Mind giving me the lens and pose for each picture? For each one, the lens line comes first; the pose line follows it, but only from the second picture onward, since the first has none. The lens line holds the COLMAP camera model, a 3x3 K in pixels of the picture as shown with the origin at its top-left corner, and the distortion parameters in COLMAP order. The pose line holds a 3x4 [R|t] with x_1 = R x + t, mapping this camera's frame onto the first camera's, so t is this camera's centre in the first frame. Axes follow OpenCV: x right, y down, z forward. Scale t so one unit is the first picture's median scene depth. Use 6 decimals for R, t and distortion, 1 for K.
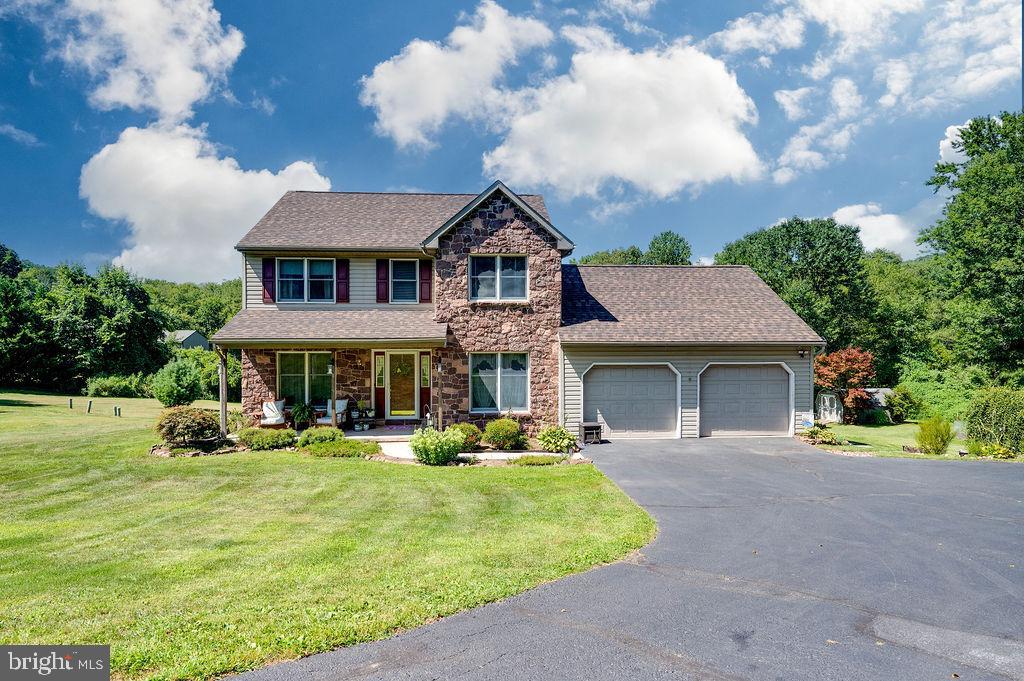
lens RADIAL K [[590.8, 0, 510.6], [0, 590.8, 338.5], [0, 0, 1]] dist [-0.002449, 0.002676]
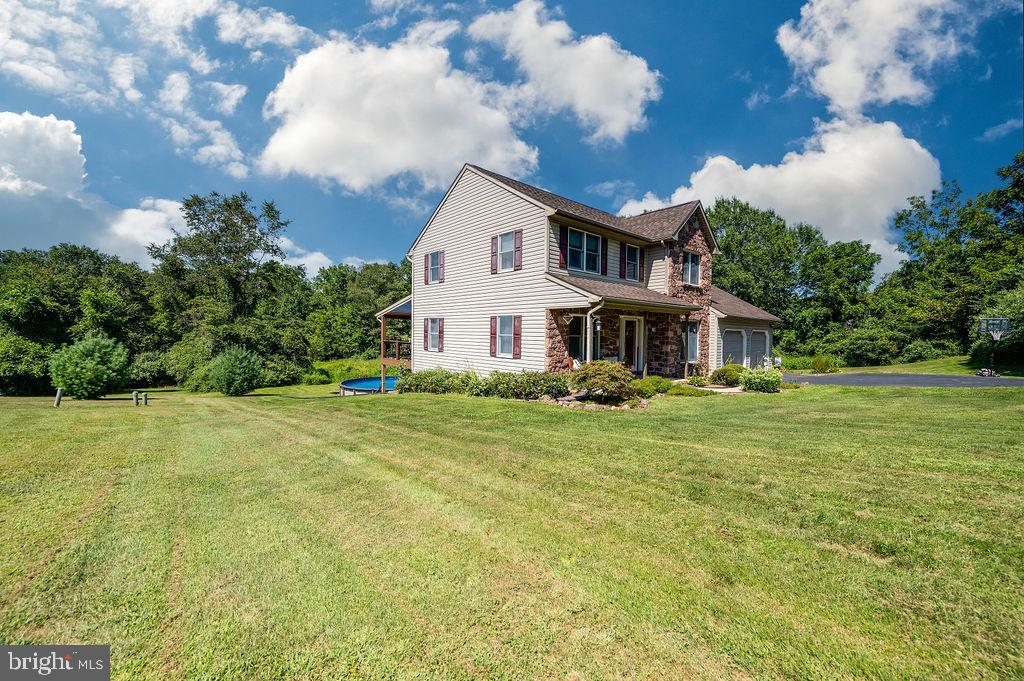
lens RADIAL K [[410.4, 0, 513.3], [0, 410.4, 346.4], [0, 0, 1]] dist [-0.001203, -0.000247]
pose [[0.772795, -0.006597, 0.634622, -0.971899], [-0.009723, 0.999706, 0.022232, 0.066973], [-0.634581, -0.023351, 0.772503, 0.493148]]
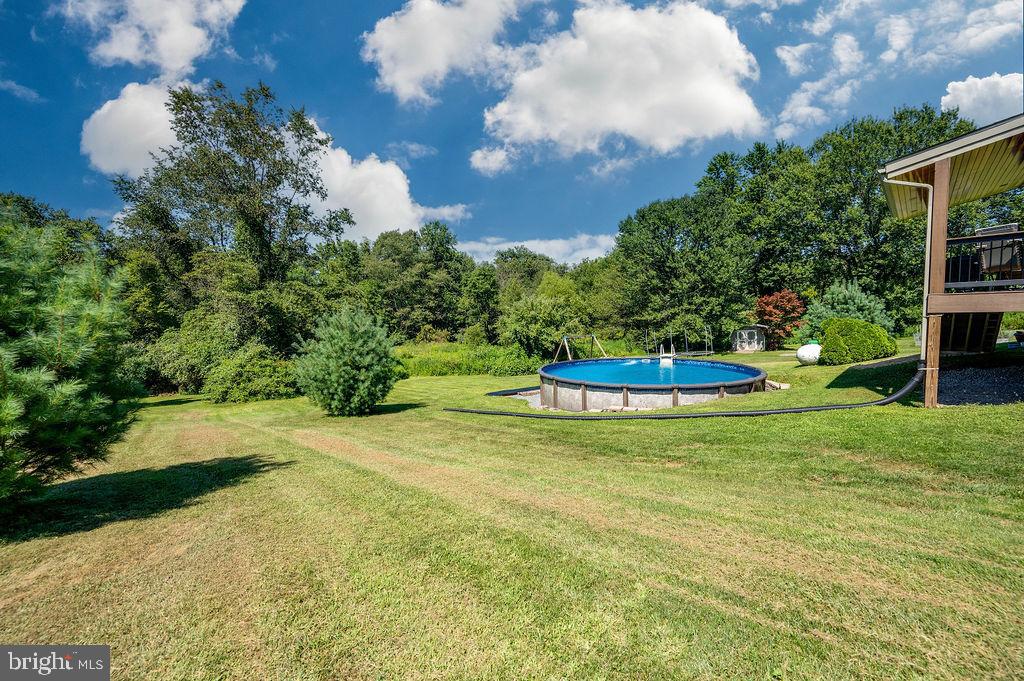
lens RADIAL K [[402.4, 0, 510.6], [0, 402.4, 346.5], [0, 0, 1]] dist [-0.001764, -0.000060]
pose [[0.735260, -0.064516, 0.674708, -1.071635], [0.031390, 0.997633, 0.061188, 0.147655], [-0.677058, -0.023810, 0.735544, 1.697822]]
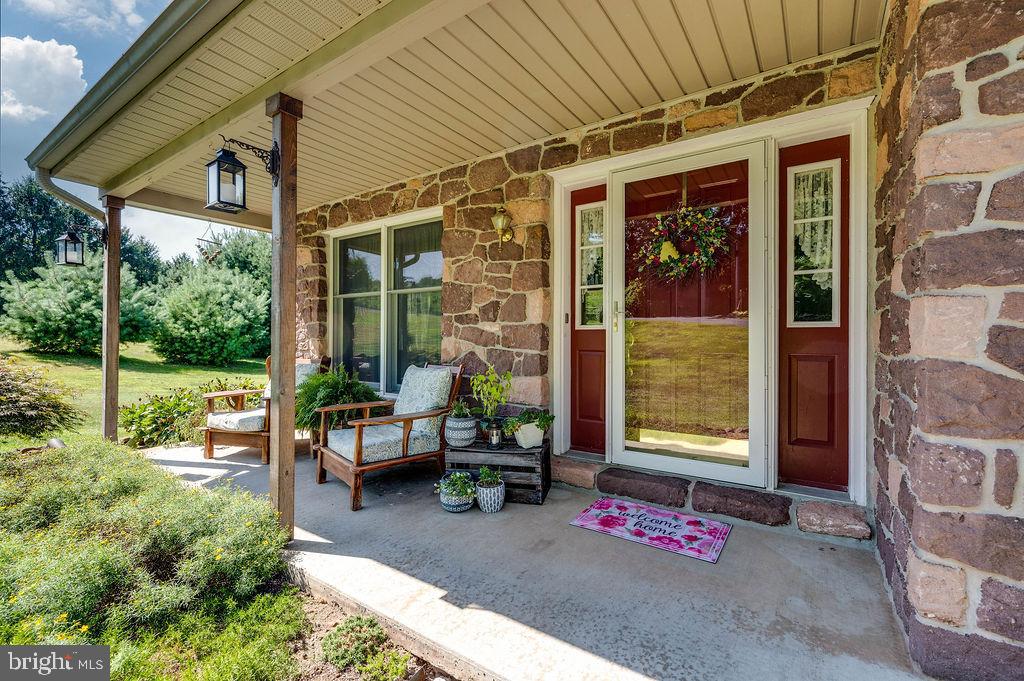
lens RADIAL K [[410.4, 0, 520.1], [0, 410.4, 337.5], [0, 0, 1]] dist [-0.001203, -0.000247]
pose [[0.820111, 0.002045, -0.572200, -0.151050], [-0.008897, 0.999918, -0.009179, 0.092096], [0.572135, 0.012619, 0.820062, 0.875908]]
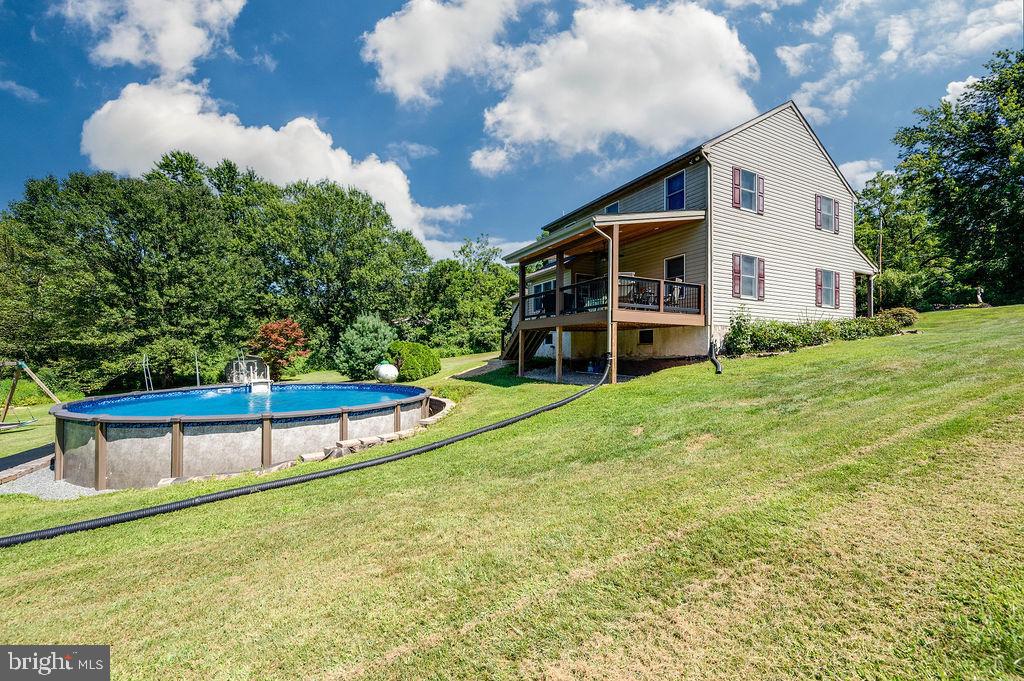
lens RADIAL K [[413.4, 0, 522.5], [0, 413.4, 341.5], [0, 0, 1]] dist [-0.003311, 0.000067]
pose [[-0.430251, 0.022689, 0.902424, -0.994034], [0.005002, 0.999729, -0.022750, 0.195259], [-0.902695, -0.005274, -0.430248, 2.092013]]
